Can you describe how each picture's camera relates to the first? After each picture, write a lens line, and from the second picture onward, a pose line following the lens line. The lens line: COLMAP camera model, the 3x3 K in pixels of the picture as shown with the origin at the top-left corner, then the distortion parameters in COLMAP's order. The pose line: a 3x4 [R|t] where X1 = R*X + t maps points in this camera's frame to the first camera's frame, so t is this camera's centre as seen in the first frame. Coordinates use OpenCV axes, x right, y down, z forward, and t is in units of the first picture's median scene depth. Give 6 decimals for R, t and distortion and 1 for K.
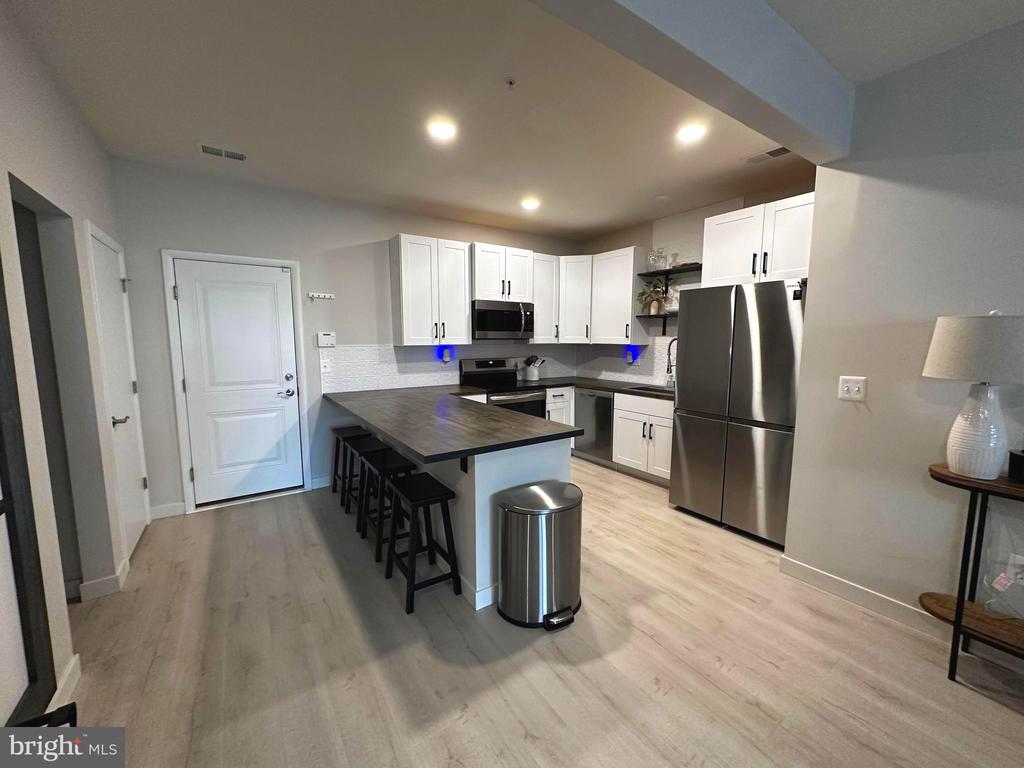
lens RADIAL K [[411.2, 0, 512.0], [0, 411.2, 384.0], [0, 0, 1]] dist [-0.000112, 0.000068]
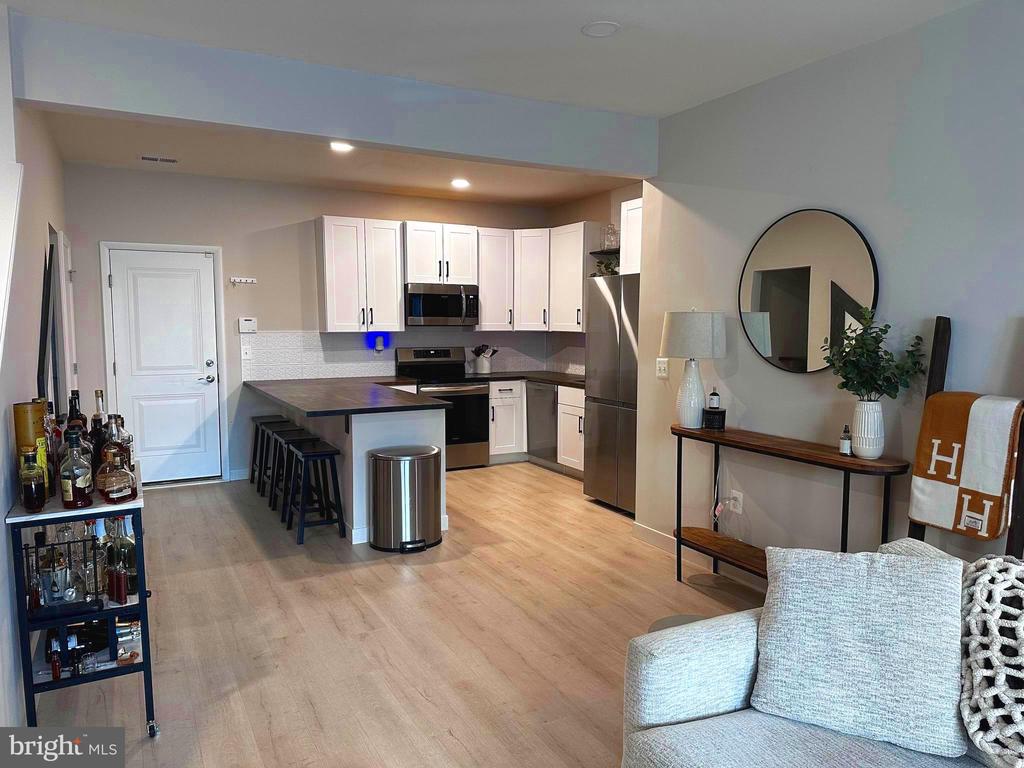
lens RADIAL K [[721.6, 0, 509.9], [0, 721.6, 386.6], [0, 0, 1]] dist [0.177210, -0.370099]
pose [[0.994569, 0.010435, -0.103555, 0.317972], [-0.012648, 0.999705, -0.020736, 0.059628], [0.103308, 0.021933, 0.994408, -0.604583]]
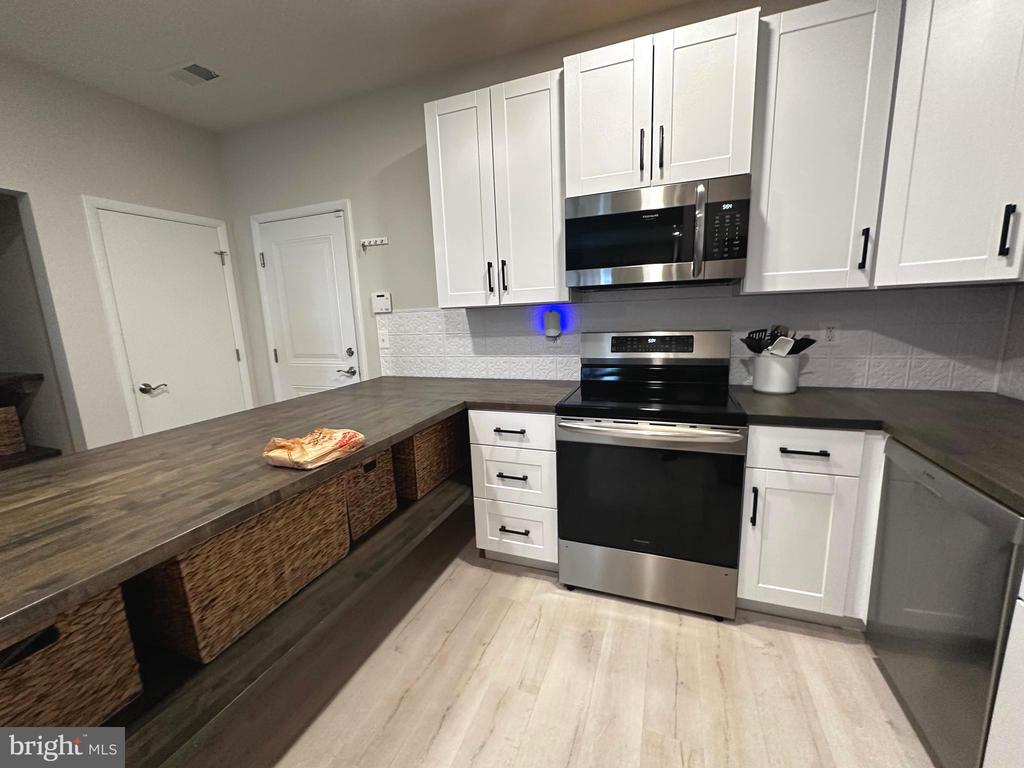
lens RADIAL K [[411.2, 0, 512.0], [0, 411.2, 384.0], [0, 0, 1]] dist [-0.000112, 0.000068]
pose [[0.573694, 0.122155, -0.809909, 0.265405], [-0.053065, 0.992282, 0.112073, -0.054863], [0.817349, -0.021318, 0.575749, 0.709918]]
